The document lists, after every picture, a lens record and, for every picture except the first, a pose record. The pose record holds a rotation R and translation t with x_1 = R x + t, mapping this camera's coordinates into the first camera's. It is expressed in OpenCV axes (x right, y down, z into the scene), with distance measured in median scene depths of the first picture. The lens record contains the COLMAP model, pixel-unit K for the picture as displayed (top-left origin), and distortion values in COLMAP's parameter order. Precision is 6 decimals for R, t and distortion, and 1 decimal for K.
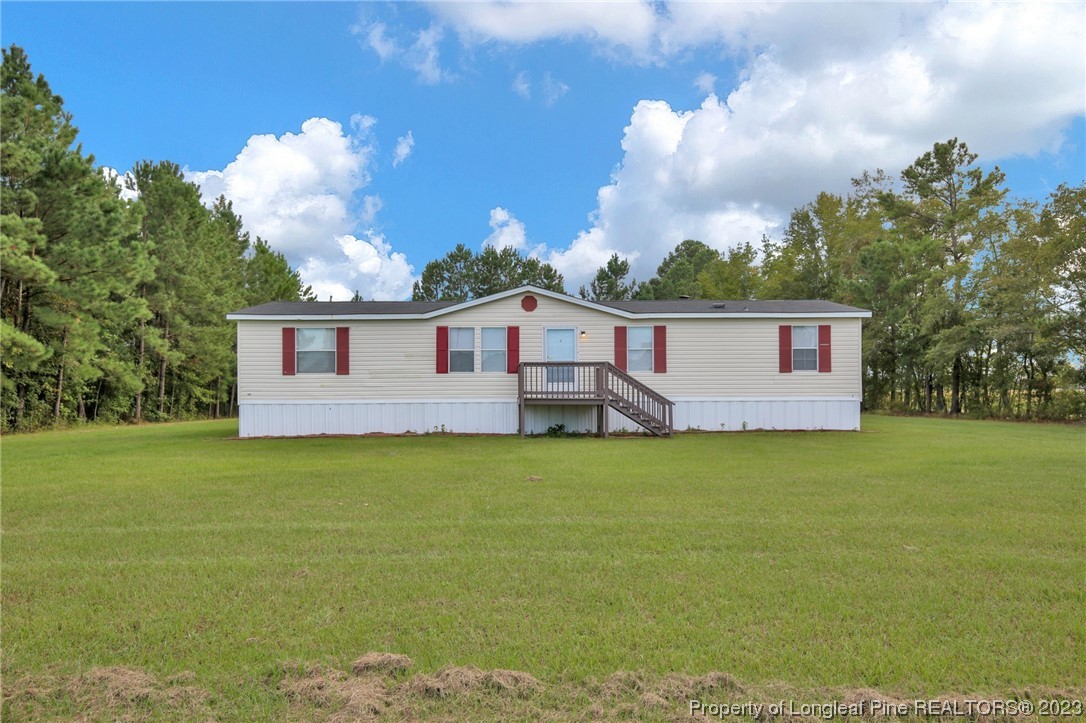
lens RADIAL K [[834.4, 0, 541.7], [0, 834.4, 371.3], [0, 0, 1]] dist [0.017077, 0.012295]
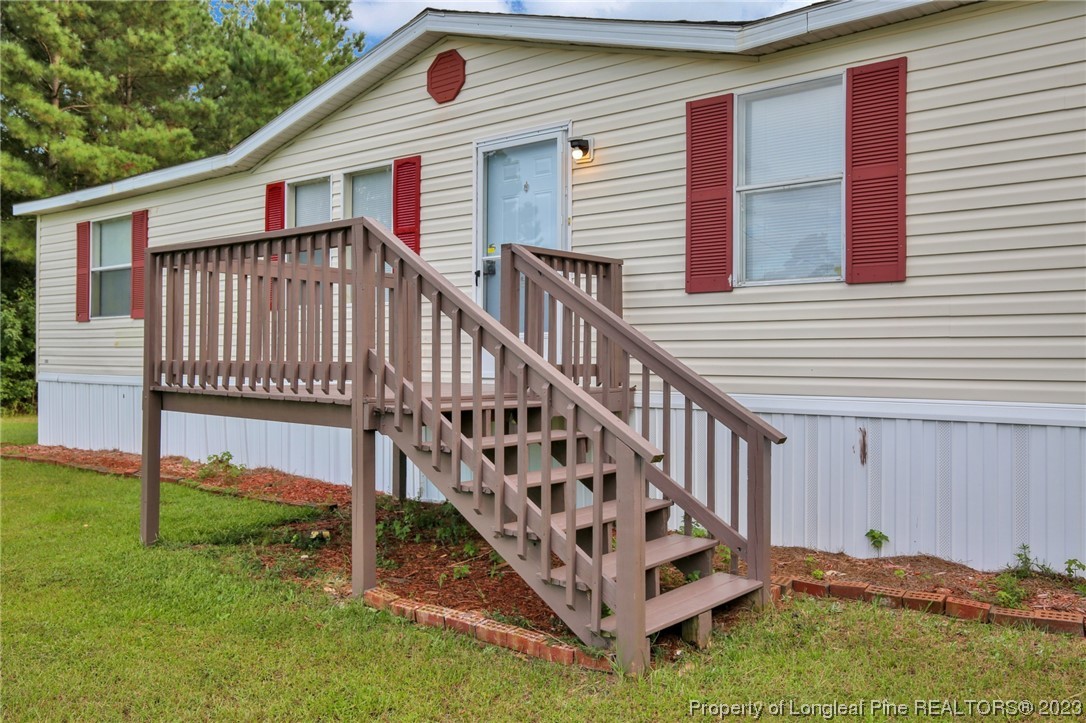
lens RADIAL K [[886.2, 0, 543.9], [0, 886.2, 357.3], [0, 0, 1]] dist [0.010633, 0.000780]
pose [[0.772085, 0.008713, -0.635459, 0.221111], [0.004484, 0.999806, 0.019157, 0.015829], [0.635503, -0.017640, 0.771897, 0.769330]]
